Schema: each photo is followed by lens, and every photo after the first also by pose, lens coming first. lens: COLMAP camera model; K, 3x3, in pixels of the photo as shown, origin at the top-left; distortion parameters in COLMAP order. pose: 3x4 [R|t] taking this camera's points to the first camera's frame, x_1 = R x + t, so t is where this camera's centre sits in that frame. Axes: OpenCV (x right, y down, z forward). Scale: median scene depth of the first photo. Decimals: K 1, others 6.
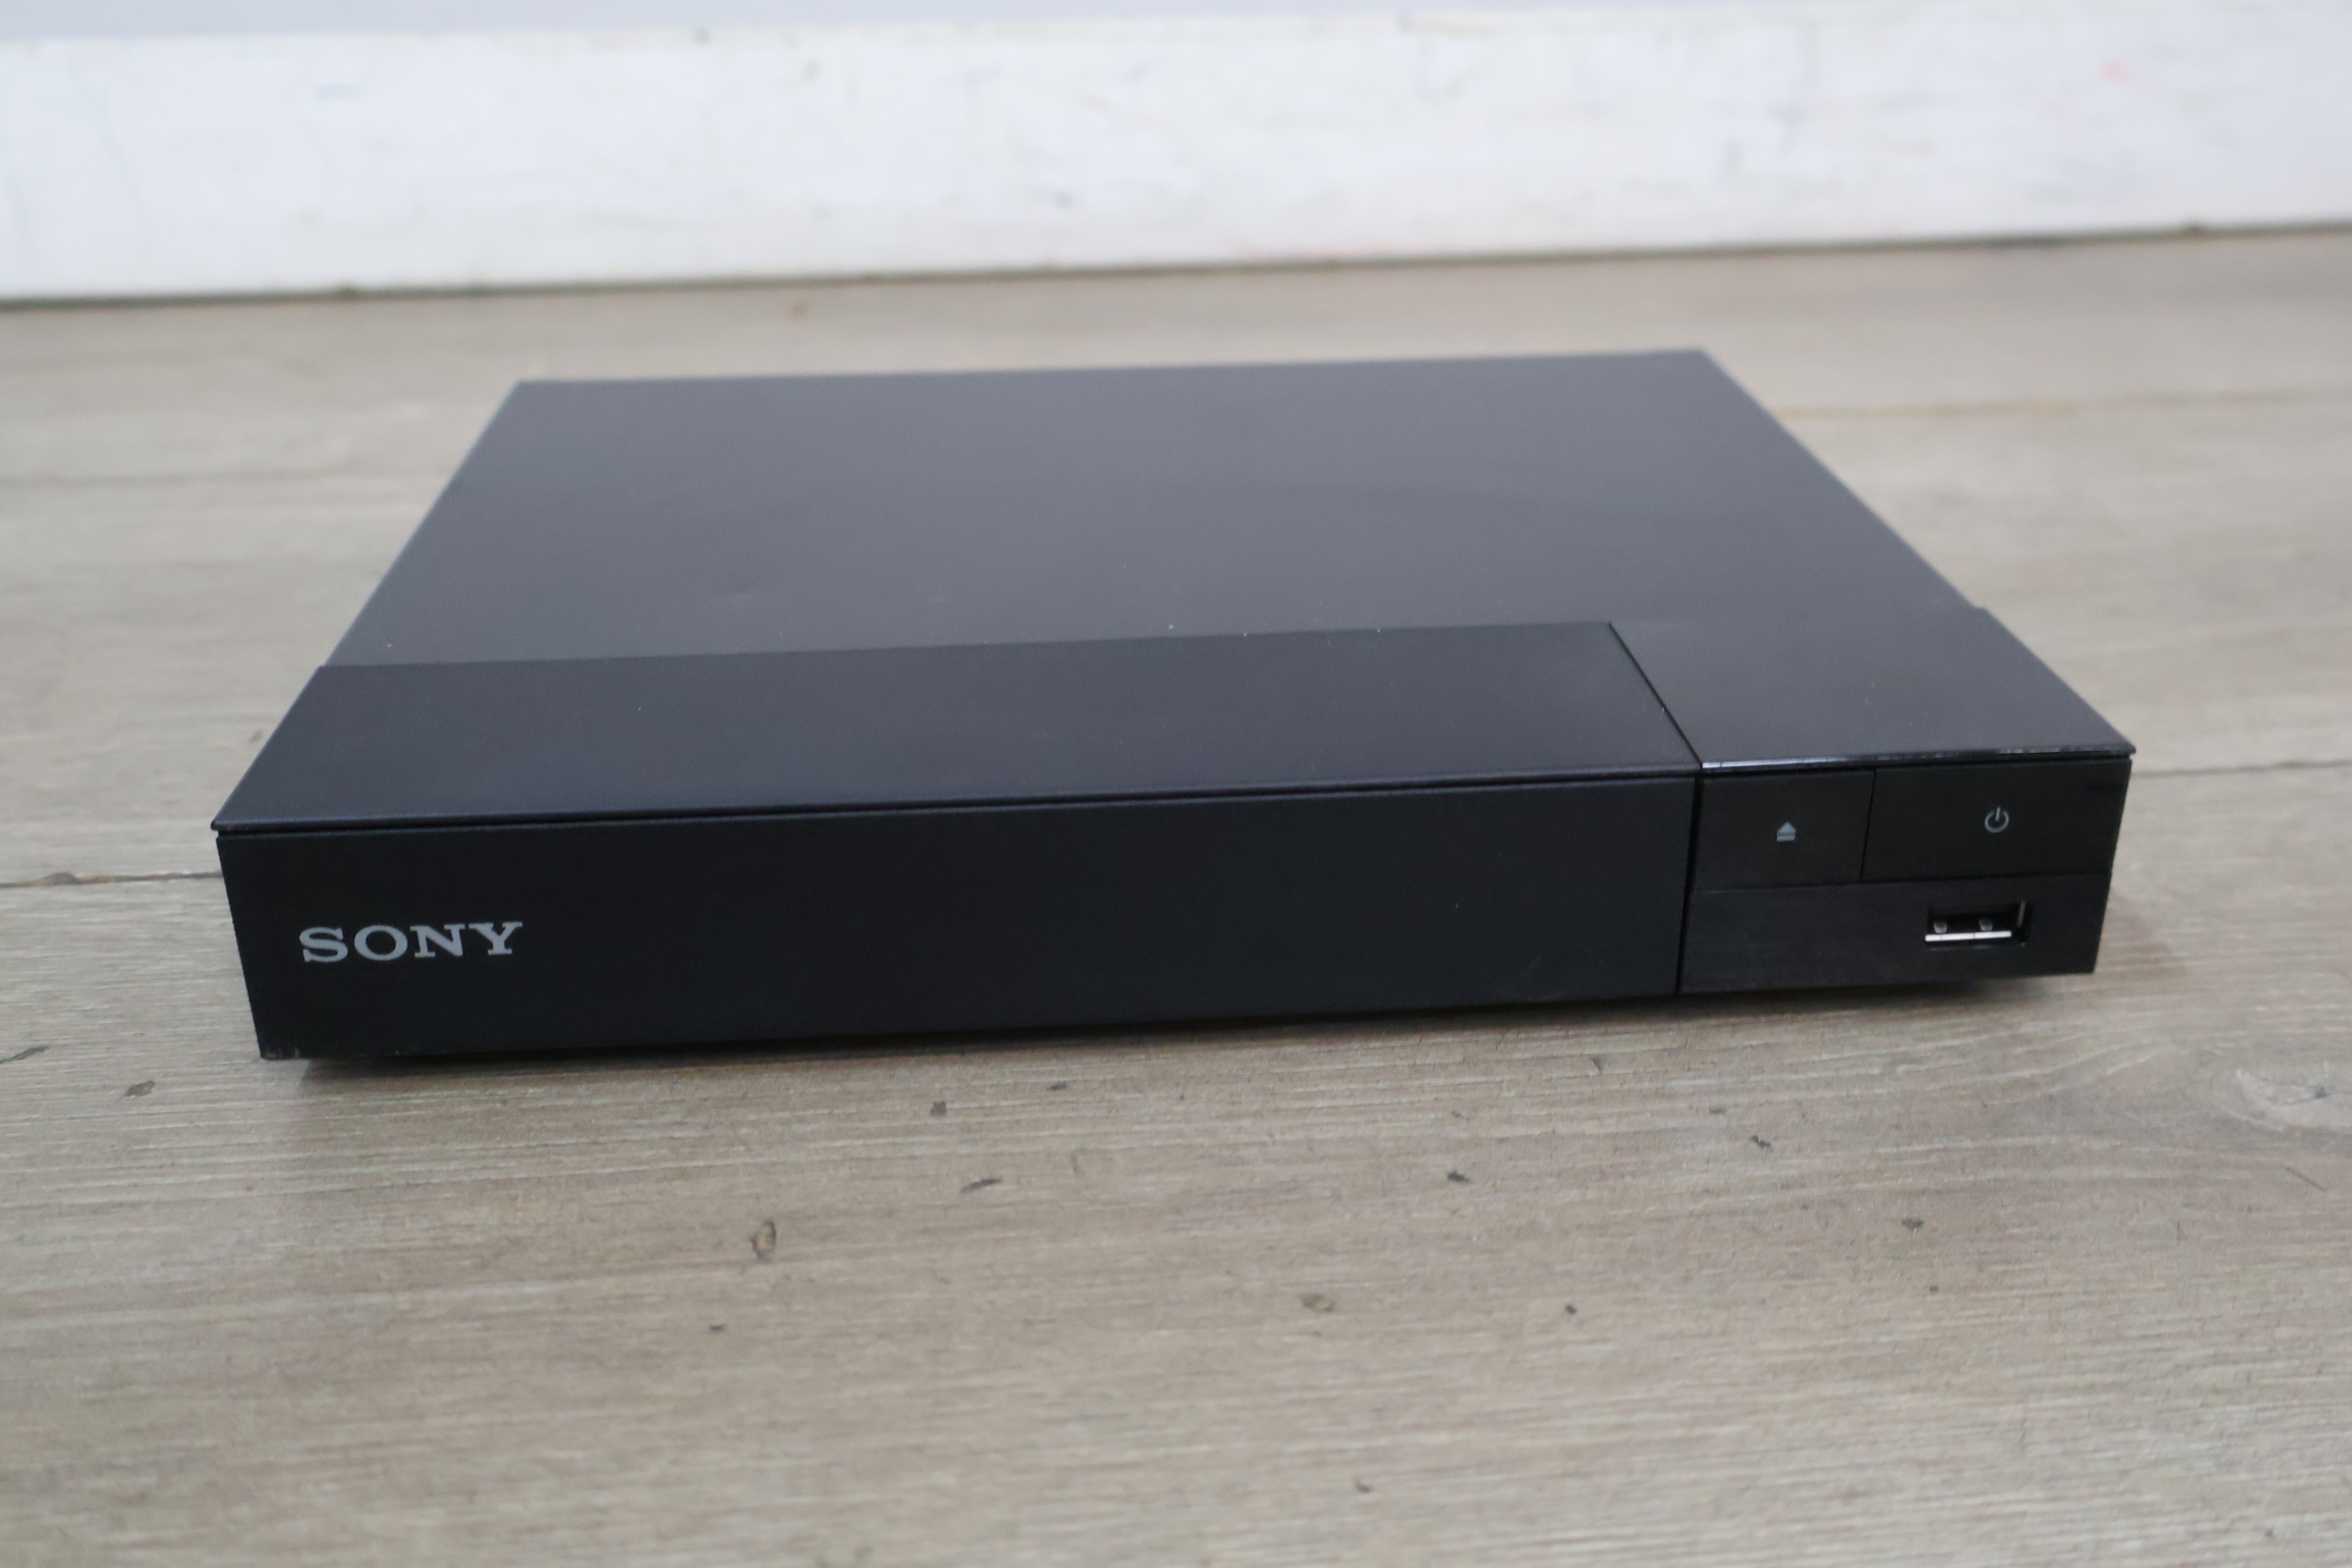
lens RADIAL K [[2293.2, 0, 1176.7], [0, 2293.2, 794.1], [0, 0, 1]] dist [0.006008, 0.000000]
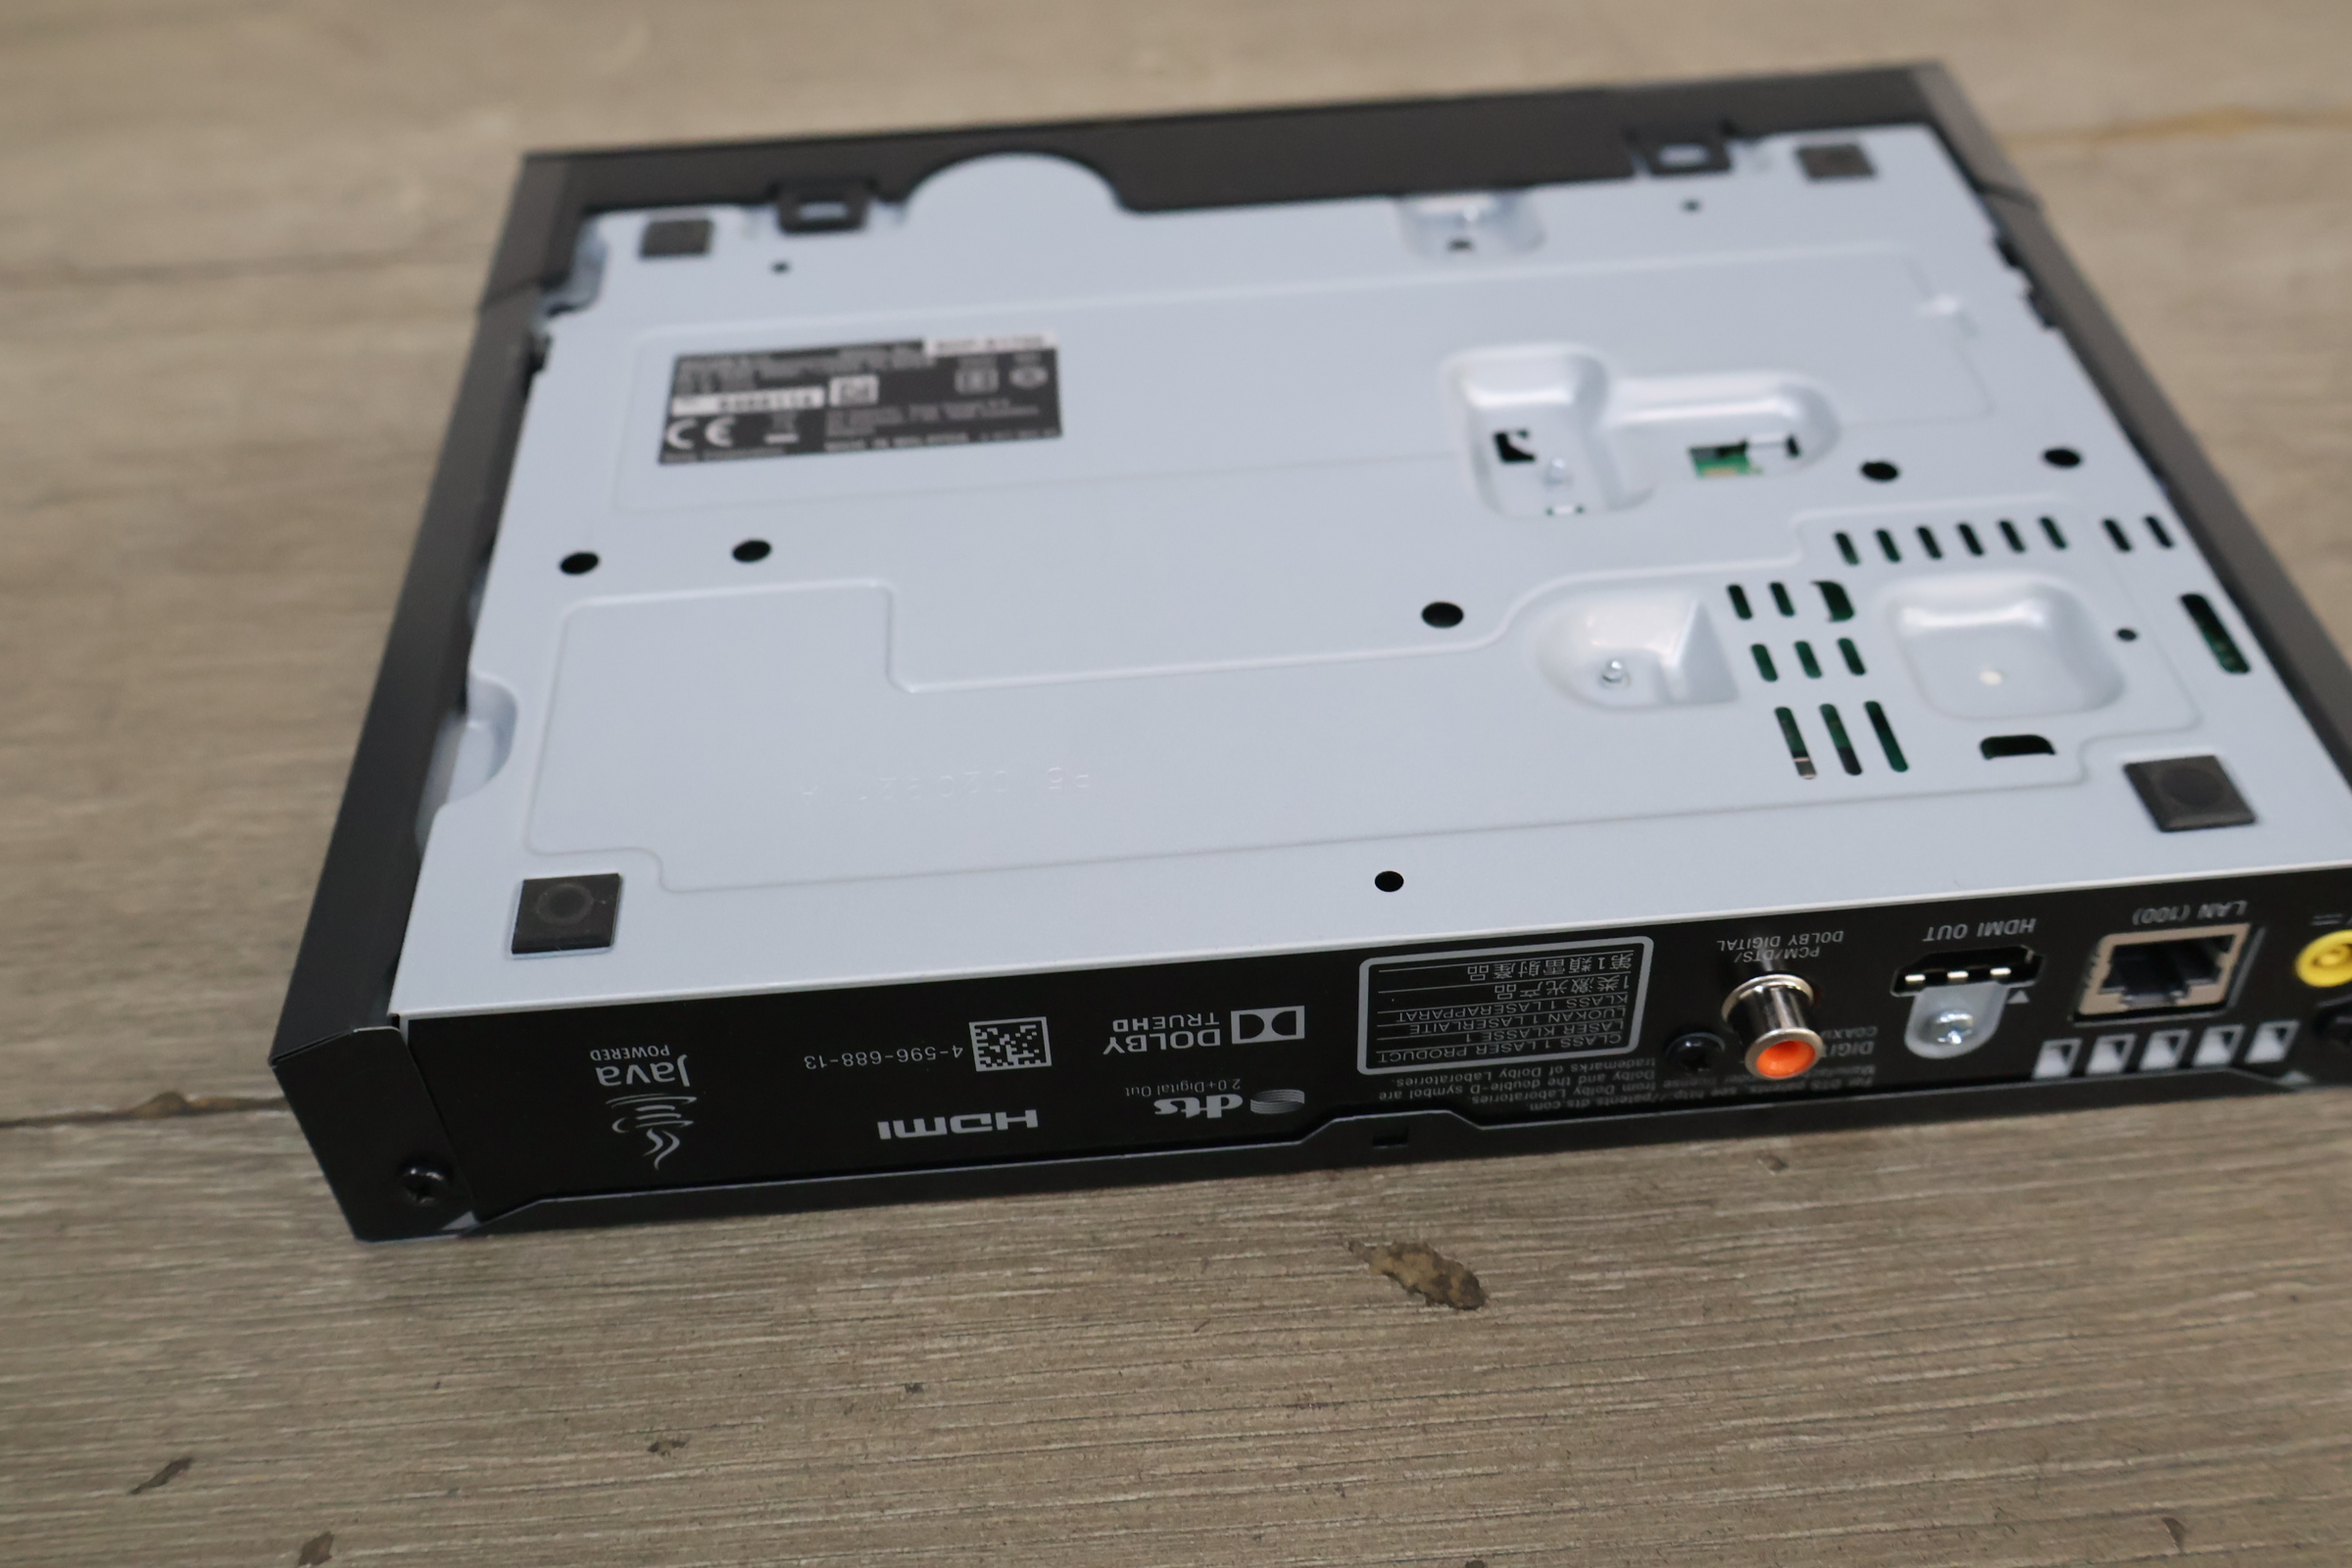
lens RADIAL K [[2293.2, 0, 1179.4], [0, 2293.2, 771.9], [0, 0, 1]] dist [0.006008, 0.000000]
pose [[0.999294, -0.003031, -0.037447, -0.121191], [0.014299, 0.952413, 0.304476, -0.367284], [0.034742, -0.304797, 0.951784, 0.334209]]
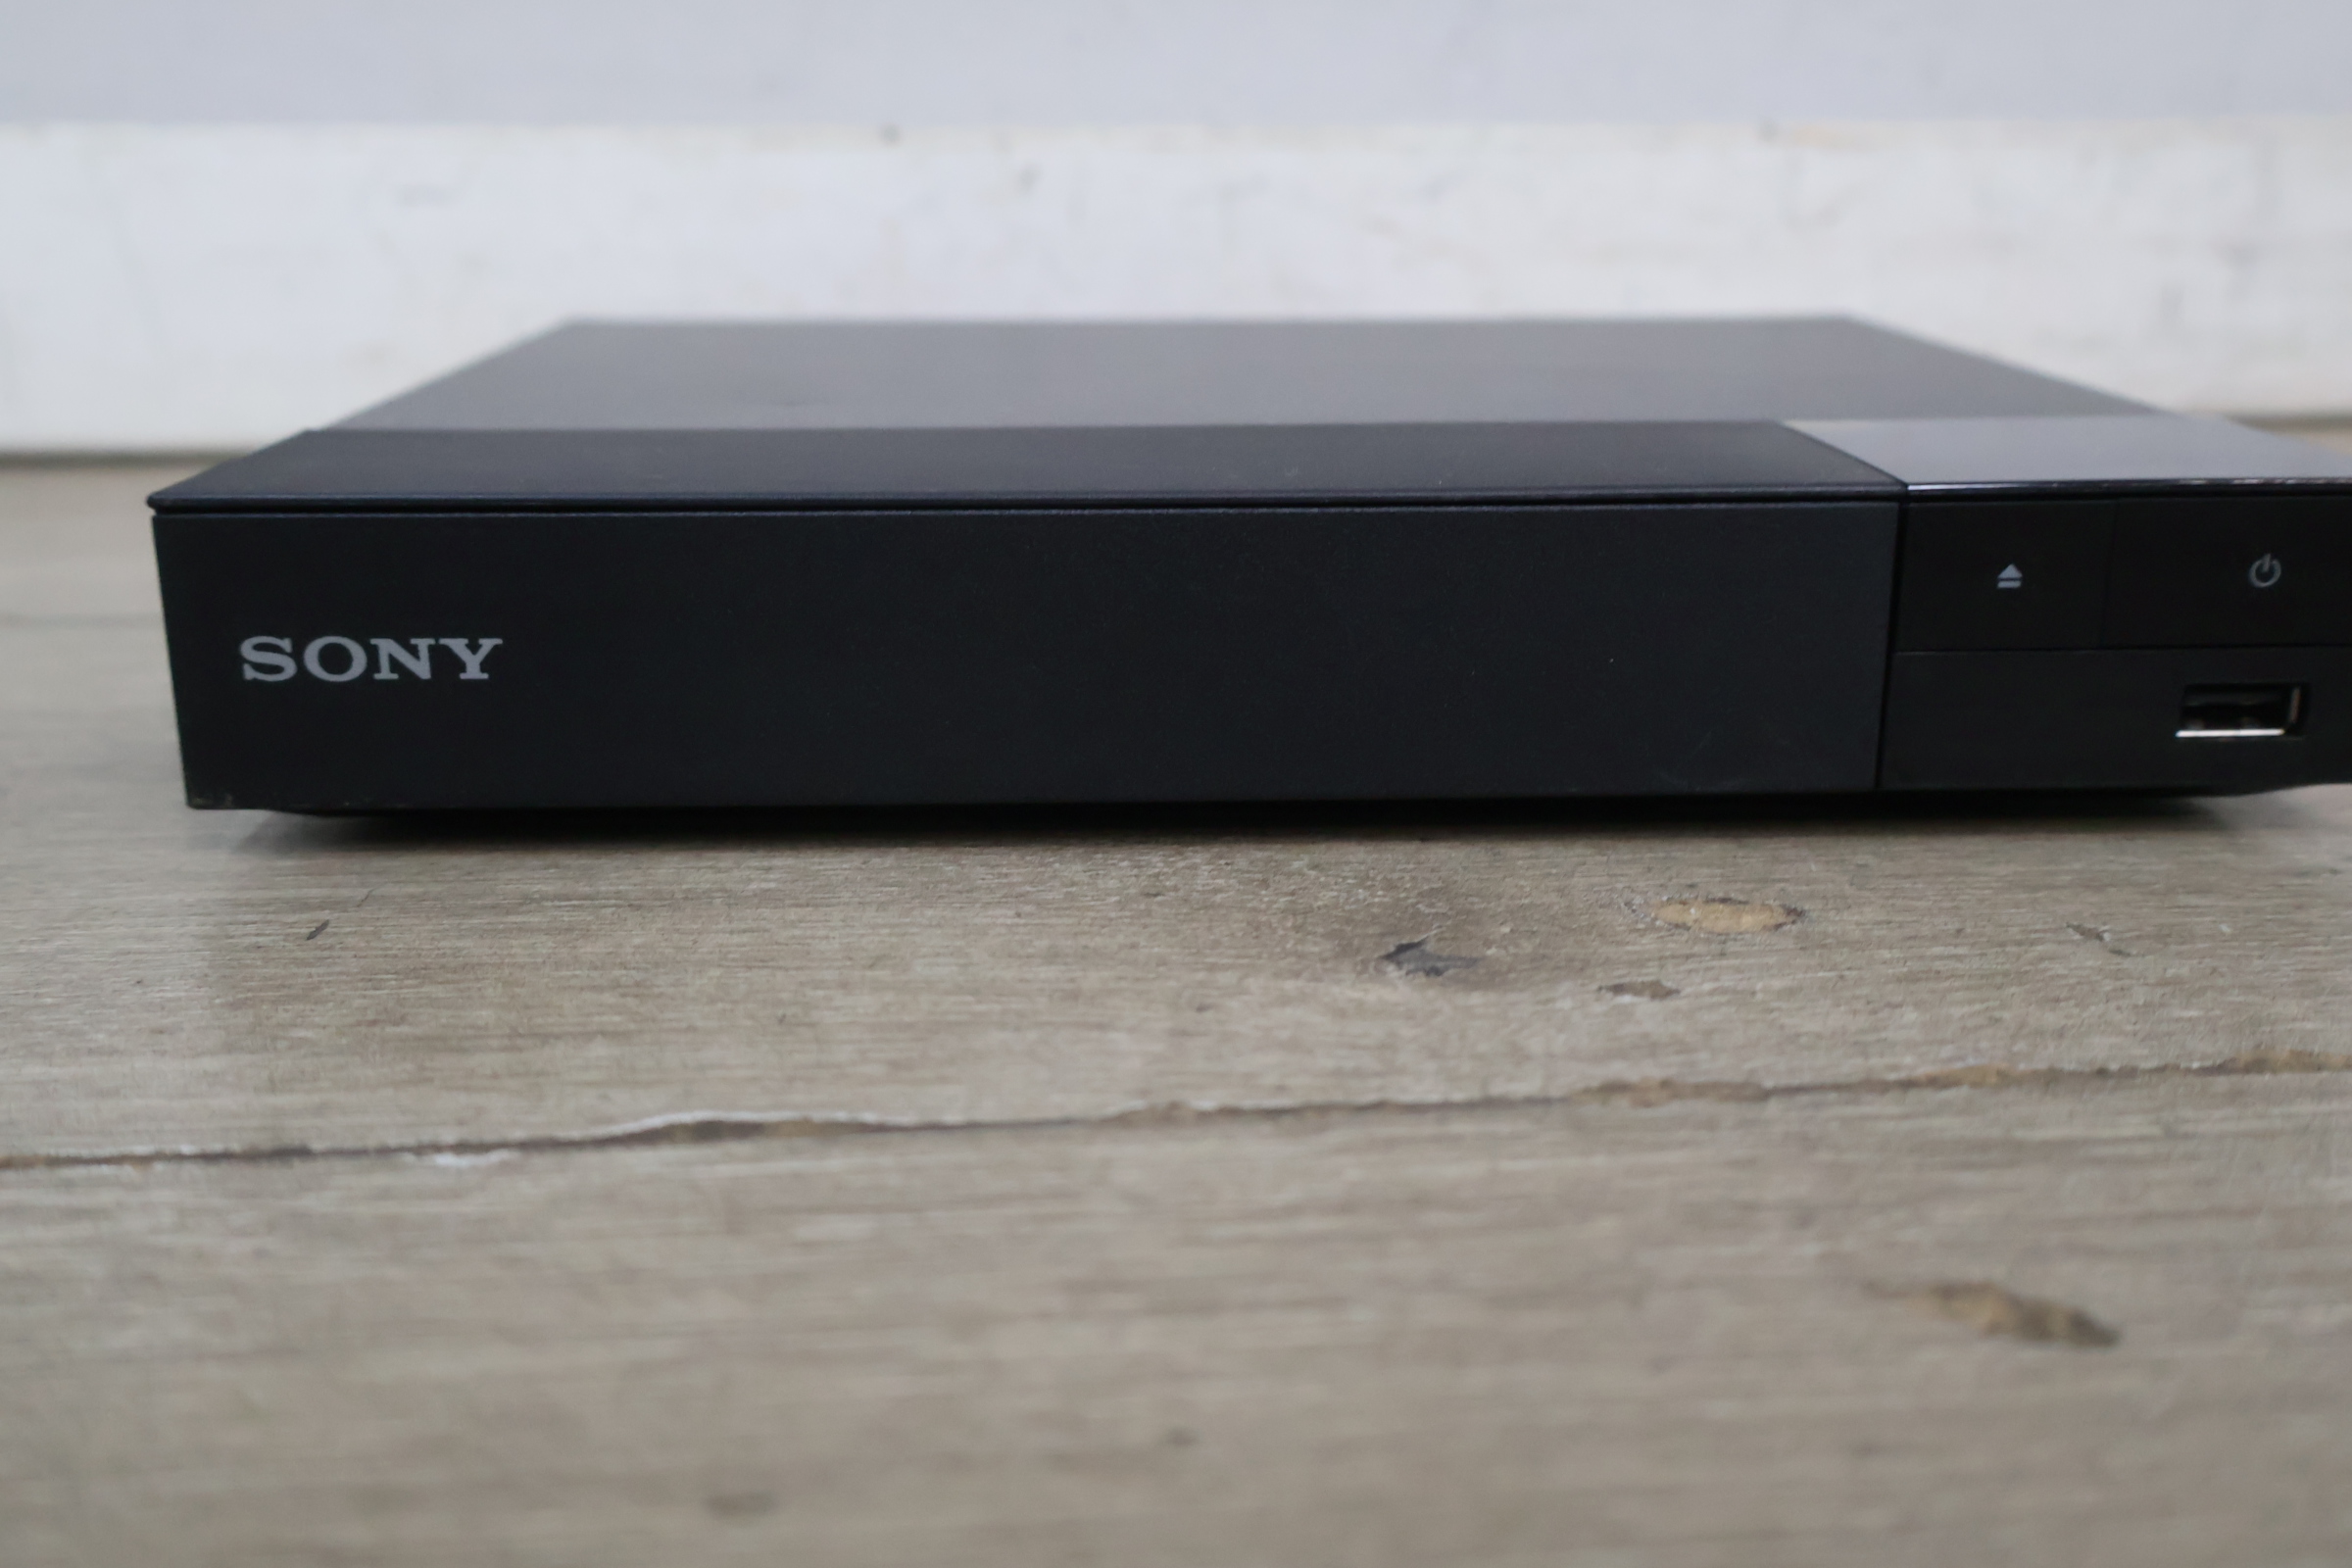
lens RADIAL K [[2293.2, 0, 1160.8], [0, 2293.2, 782.6], [0, 0, 1]] dist [0.006008, 0.000000]
pose [[0.999967, 0.005223, 0.006160, -0.257047], [-0.004123, 0.985997, -0.166710, 0.044442], [-0.006944, 0.166680, 0.985987, 0.566118]]
